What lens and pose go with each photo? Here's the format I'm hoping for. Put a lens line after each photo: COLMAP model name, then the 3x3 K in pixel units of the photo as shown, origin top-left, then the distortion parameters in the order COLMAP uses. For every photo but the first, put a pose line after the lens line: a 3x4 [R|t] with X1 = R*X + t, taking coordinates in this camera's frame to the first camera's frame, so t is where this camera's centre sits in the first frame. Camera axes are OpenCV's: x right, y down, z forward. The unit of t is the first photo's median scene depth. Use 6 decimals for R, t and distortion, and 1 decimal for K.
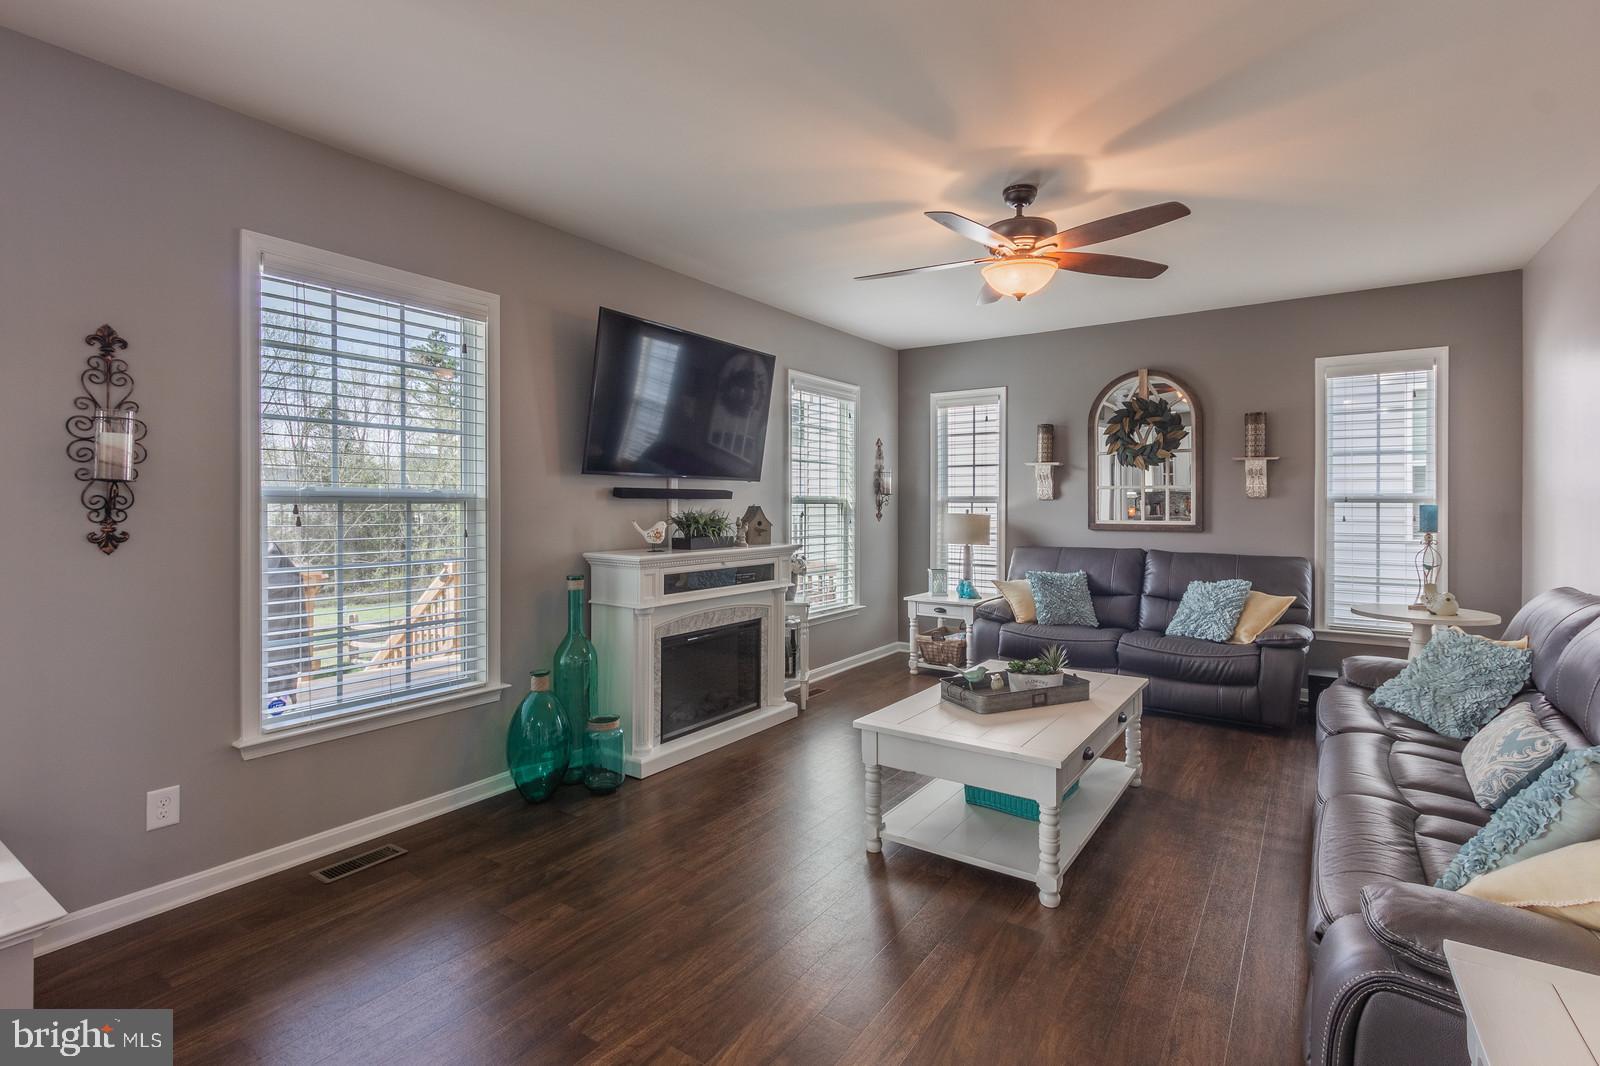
lens RADIAL K [[747.5, 0, 815.8], [0, 747.5, 509.9], [0, 0, 1]] dist [0.006592, -0.000394]
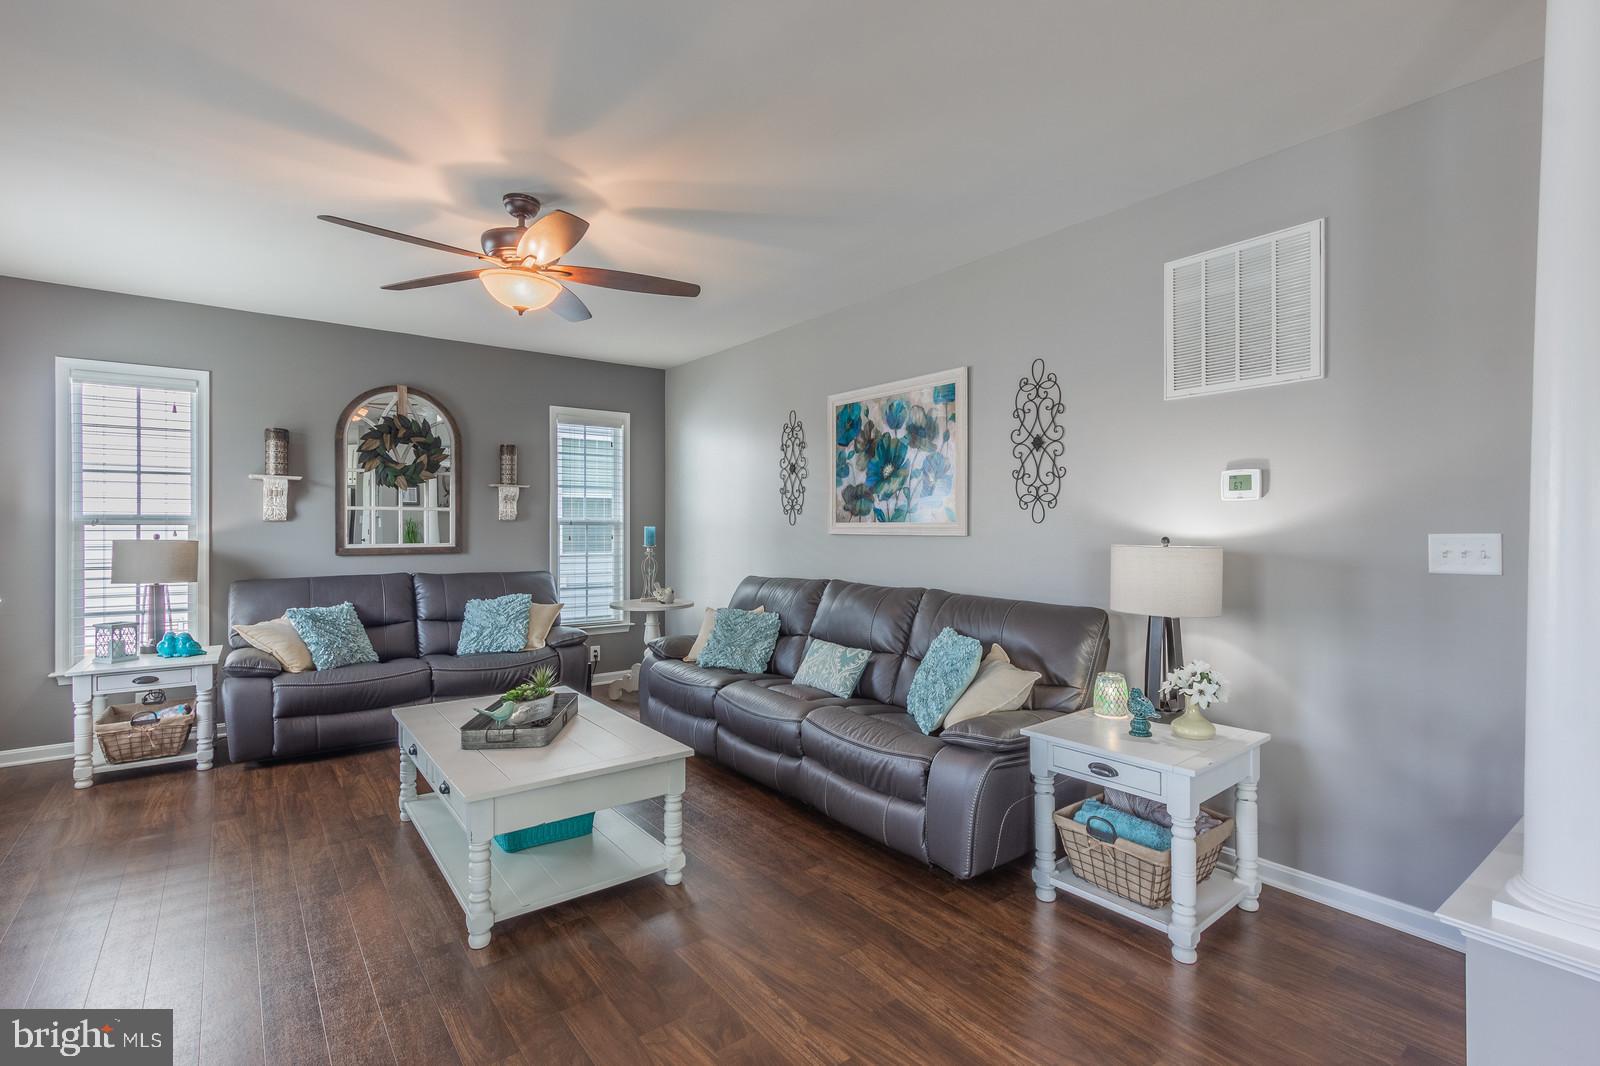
lens RADIAL K [[741.7, 0, 808.2], [0, 741.7, 530.8], [0, 0, 1]] dist [0.016759, -0.005072]
pose [[0.311607, -0.006742, 0.950187, -0.373604], [0.007848, 0.999959, 0.004521, -0.002800], [-0.950179, 0.006048, 0.311647, 0.251813]]
